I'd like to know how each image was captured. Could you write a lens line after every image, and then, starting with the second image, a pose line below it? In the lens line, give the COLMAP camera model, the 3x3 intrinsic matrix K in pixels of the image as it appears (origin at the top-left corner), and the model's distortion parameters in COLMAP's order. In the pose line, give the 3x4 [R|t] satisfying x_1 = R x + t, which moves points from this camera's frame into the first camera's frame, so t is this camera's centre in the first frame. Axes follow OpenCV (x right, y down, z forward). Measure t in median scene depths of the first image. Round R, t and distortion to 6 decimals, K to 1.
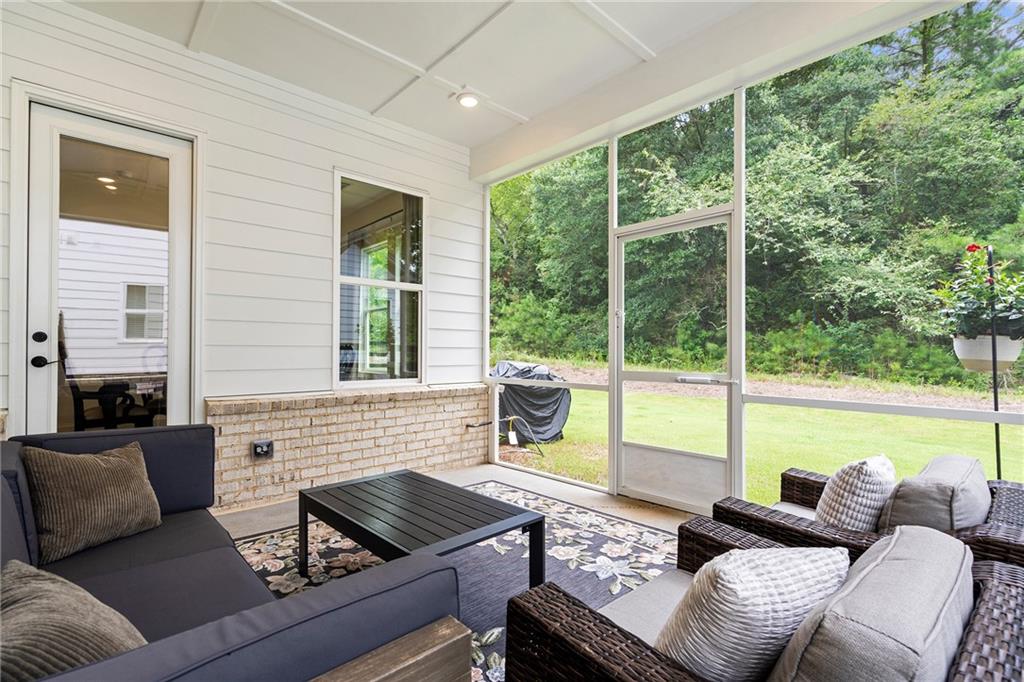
lens RADIAL K [[474.8, 0, 512.0], [0, 474.8, 341.0], [0, 0, 1]] dist [-0.001783, -0.000376]
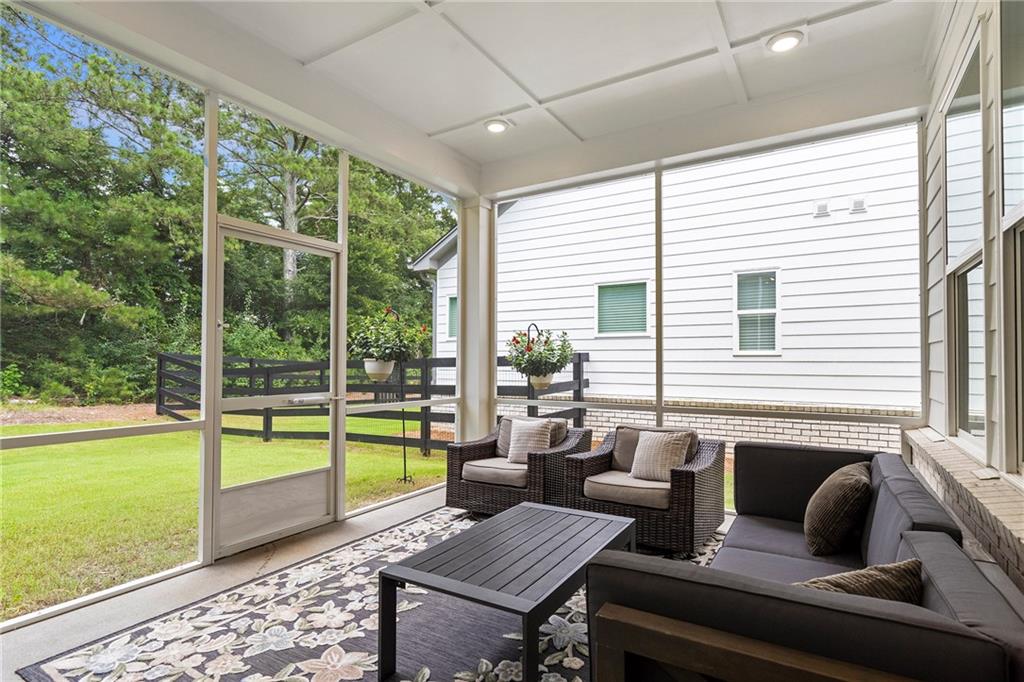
lens RADIAL K [[514.7, 0, 512.0], [0, 514.7, 341.0], [0, 0, 1]] dist [0.000162, 0.000357]
pose [[-0.265281, 0.032040, 0.963639, -0.792830], [-0.029999, 0.998690, -0.041464, -0.009082], [-0.963704, -0.039908, -0.263973, 0.865483]]
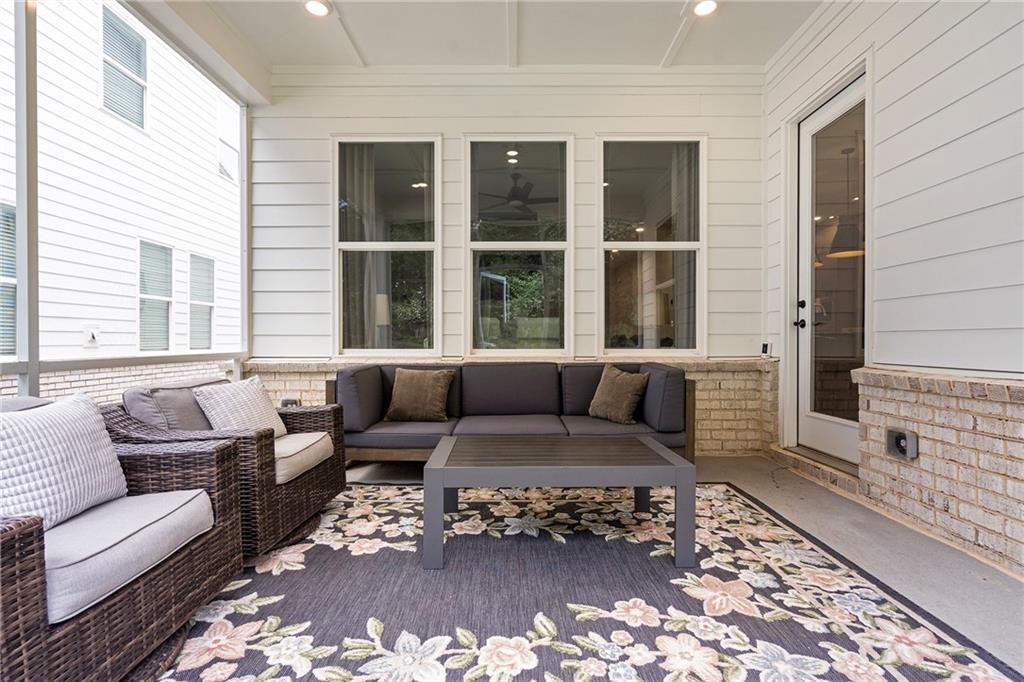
lens RADIAL K [[474.8, 0, 512.0], [0, 474.8, 341.0], [0, 0, 1]] dist [-0.001783, -0.000376]
pose [[-0.683952, 0.001100, -0.729527, 0.388621], [0.016124, 0.999777, -0.013610, 0.078972], [0.729349, -0.021071, -0.683817, 1.083158]]
